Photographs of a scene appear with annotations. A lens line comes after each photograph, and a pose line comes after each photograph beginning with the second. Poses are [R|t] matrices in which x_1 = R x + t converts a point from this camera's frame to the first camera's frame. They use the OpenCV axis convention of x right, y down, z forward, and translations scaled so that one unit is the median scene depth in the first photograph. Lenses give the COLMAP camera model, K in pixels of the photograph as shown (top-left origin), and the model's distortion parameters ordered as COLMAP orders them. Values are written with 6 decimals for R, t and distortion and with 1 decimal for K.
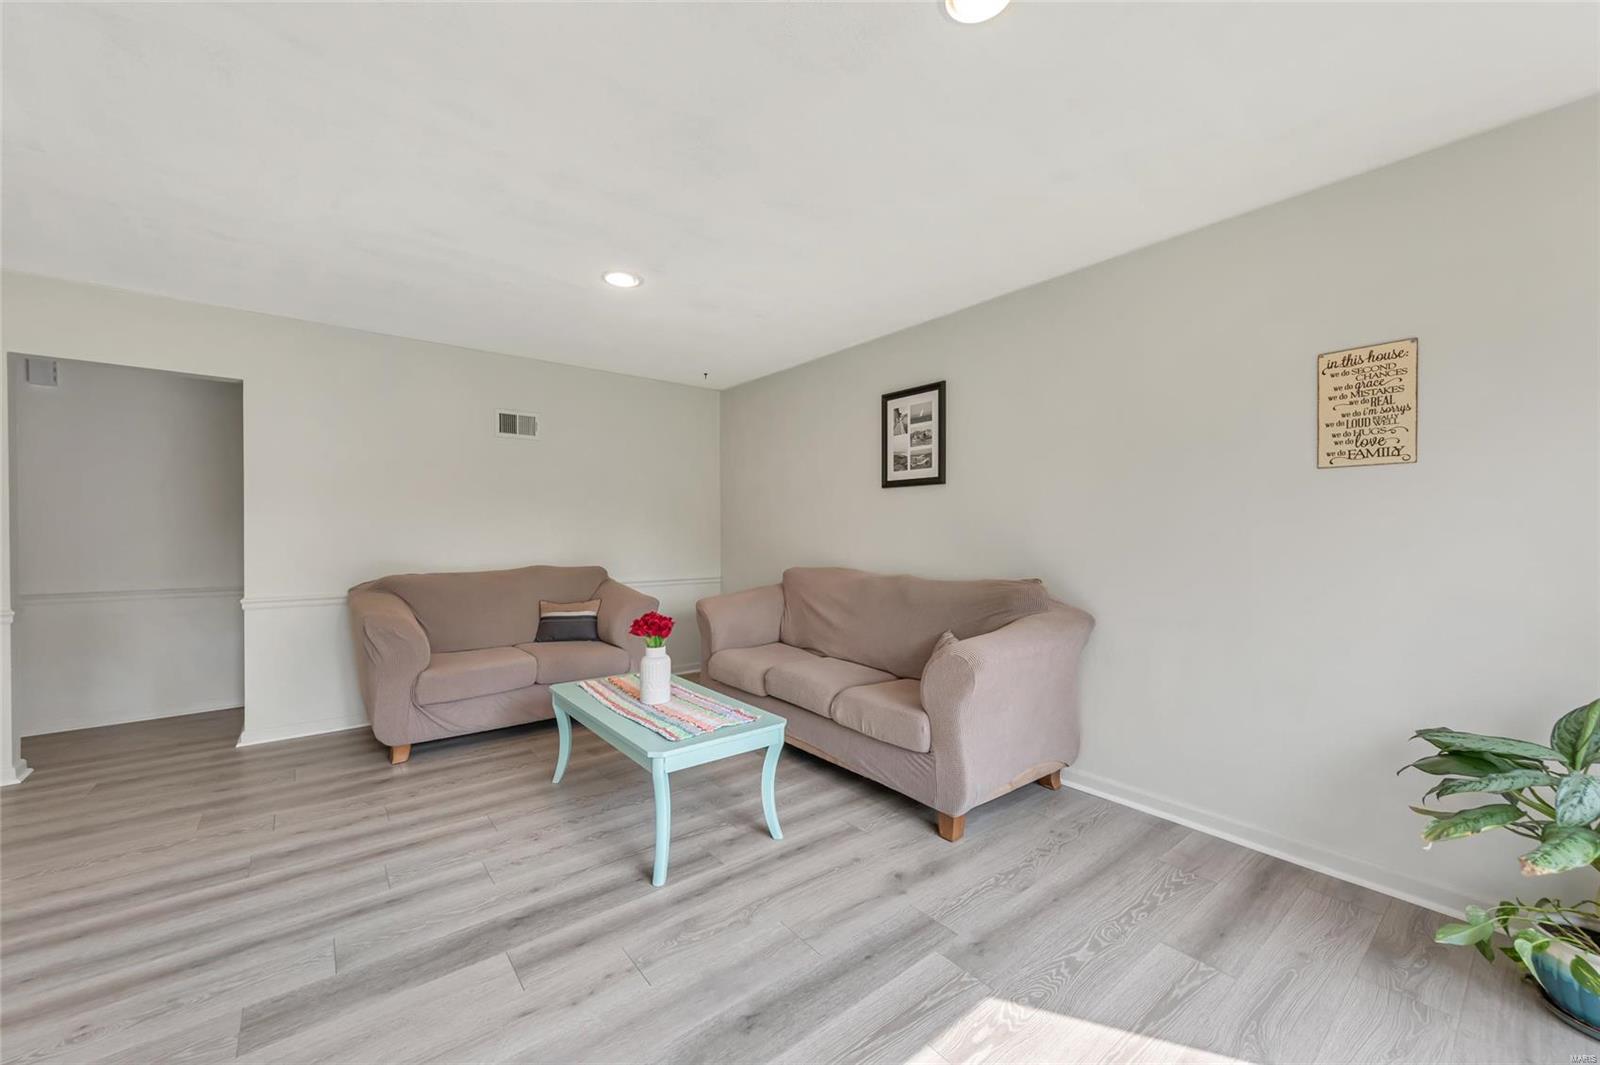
lens RADIAL K [[618.9, 0, 800.0], [0, 618.9, 532.5], [0, 0, 1]] dist [0.001806, 0.000277]
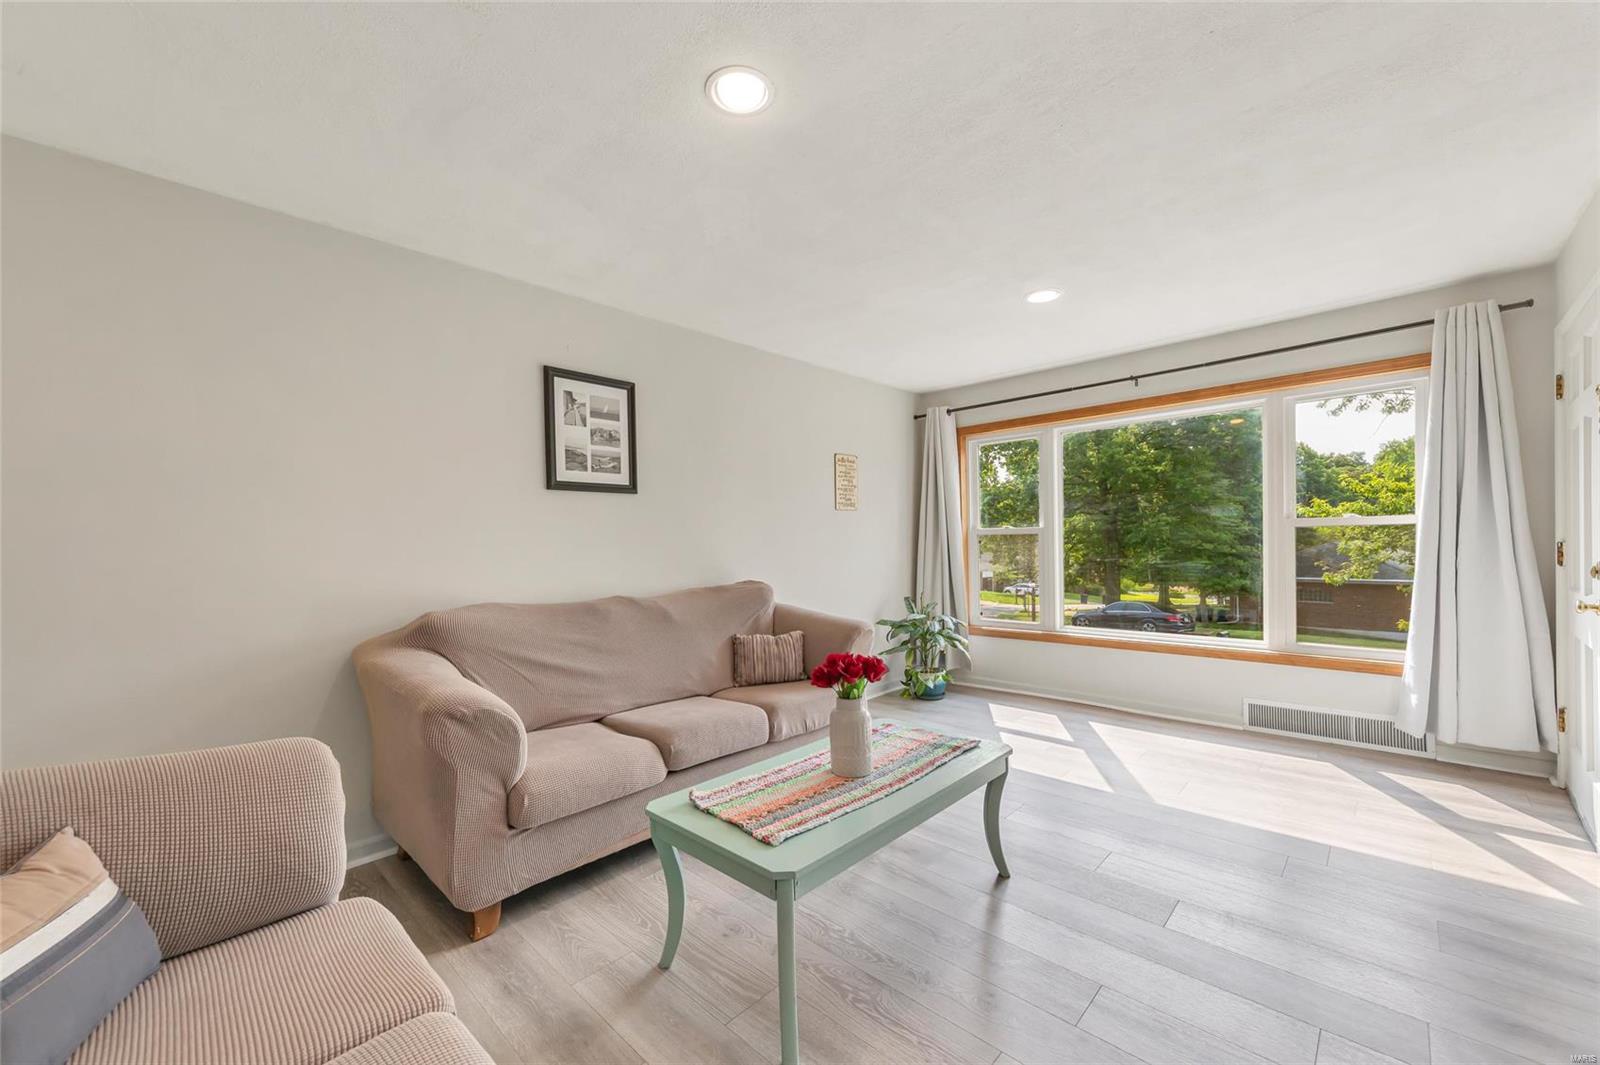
lens RADIAL K [[611.3, 0, 805.6], [0, 611.3, 547.0], [0, 0, 1]] dist [0.000395, 0.000088]
pose [[-0.137007, -0.005921, 0.990552, -0.912157], [0.022278, 0.999711, 0.009057, -0.000728], [-0.990320, 0.023308, -0.136836, 1.110003]]
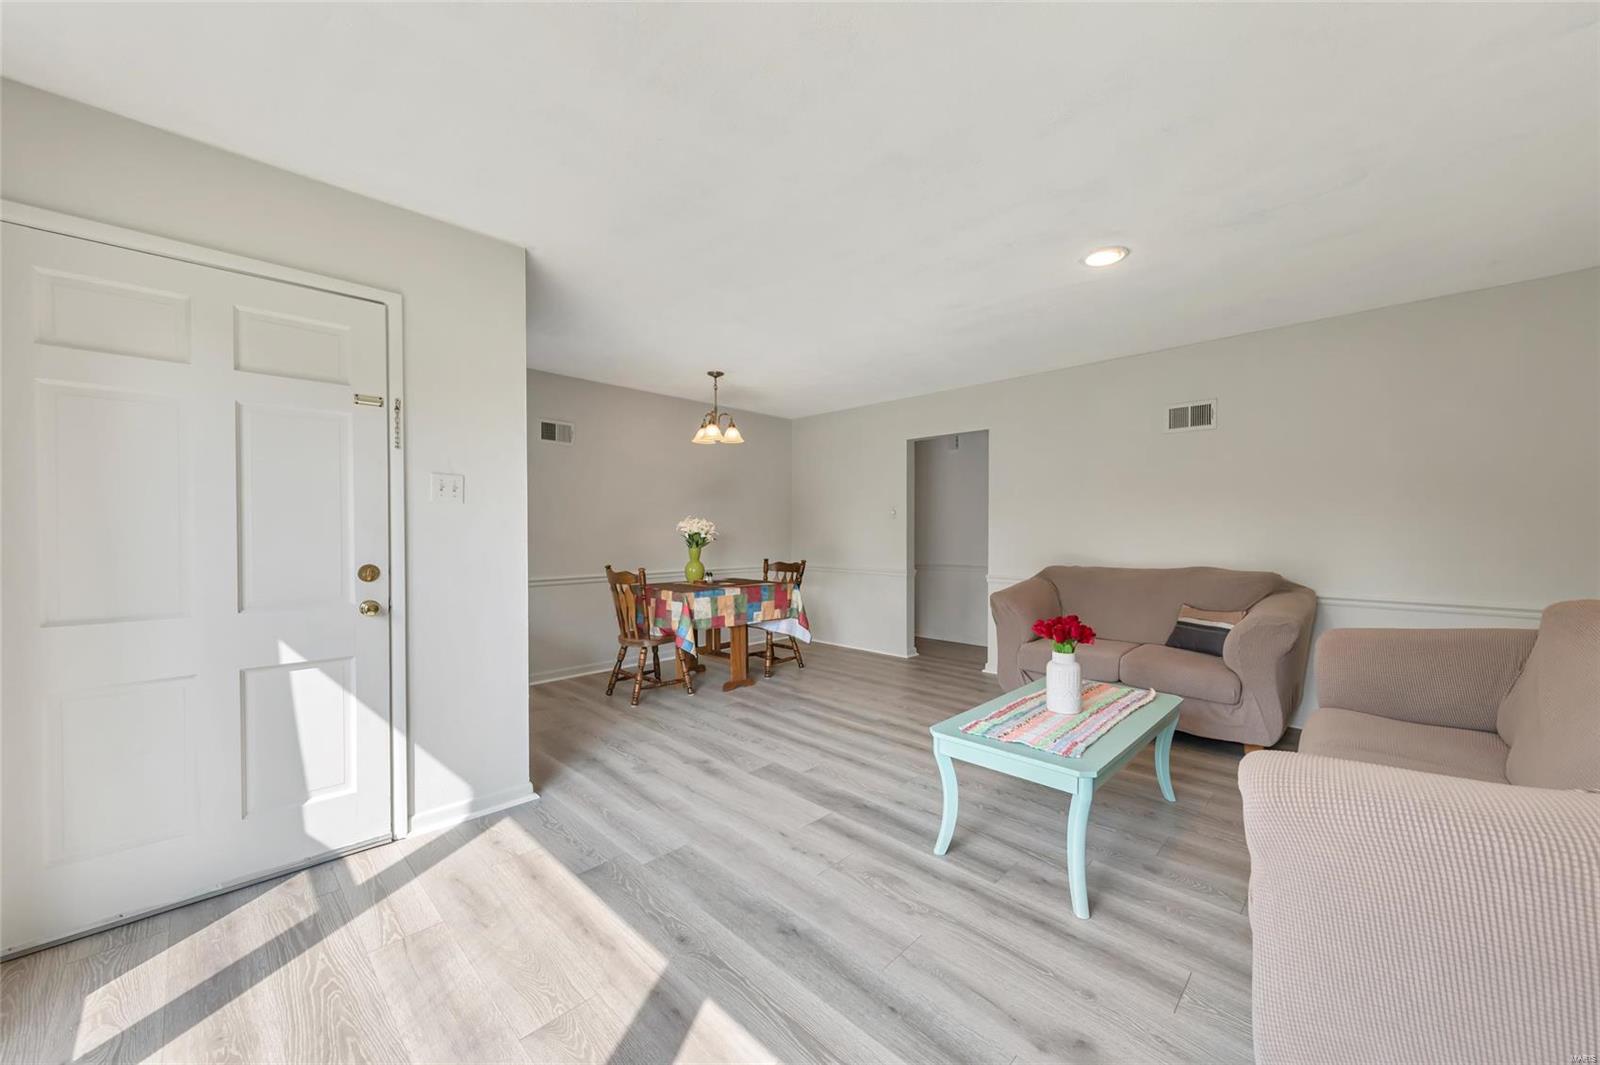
lens RADIAL K [[585.2, 0, 799.6], [0, 585.2, 534.3], [0, 0, 1]] dist [0.001264, 0.000006]
pose [[0.115534, 0.006500, -0.993282, 0.576953], [-0.001690, 0.999978, 0.006347, 0.001270], [0.993302, 0.000945, 0.115542, 0.482634]]
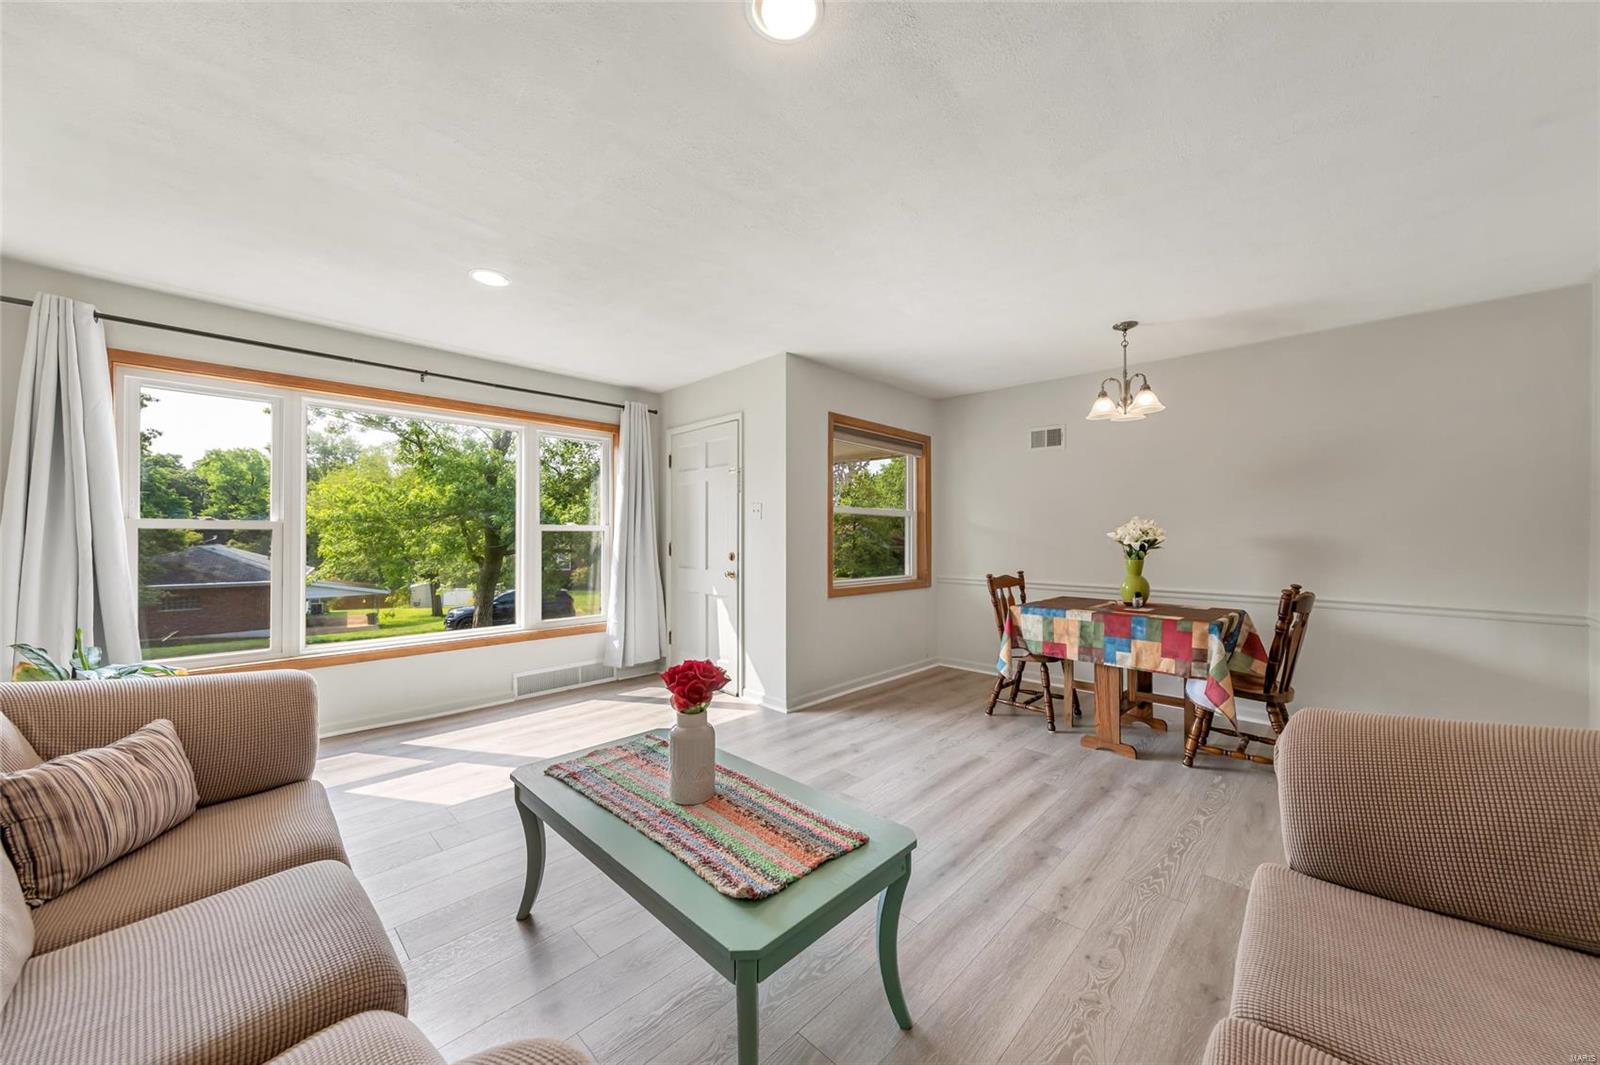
lens RADIAL K [[572.3, 0, 800.0], [0, 572.3, 532.5], [0, 0, 1]] dist [0.001123, 0.000015]
pose [[-0.992512, -0.001476, -0.122142, -0.269899], [-0.001113, 0.999995, -0.003044, -0.000434], [0.122146, -0.002885, -0.992508, 1.552357]]
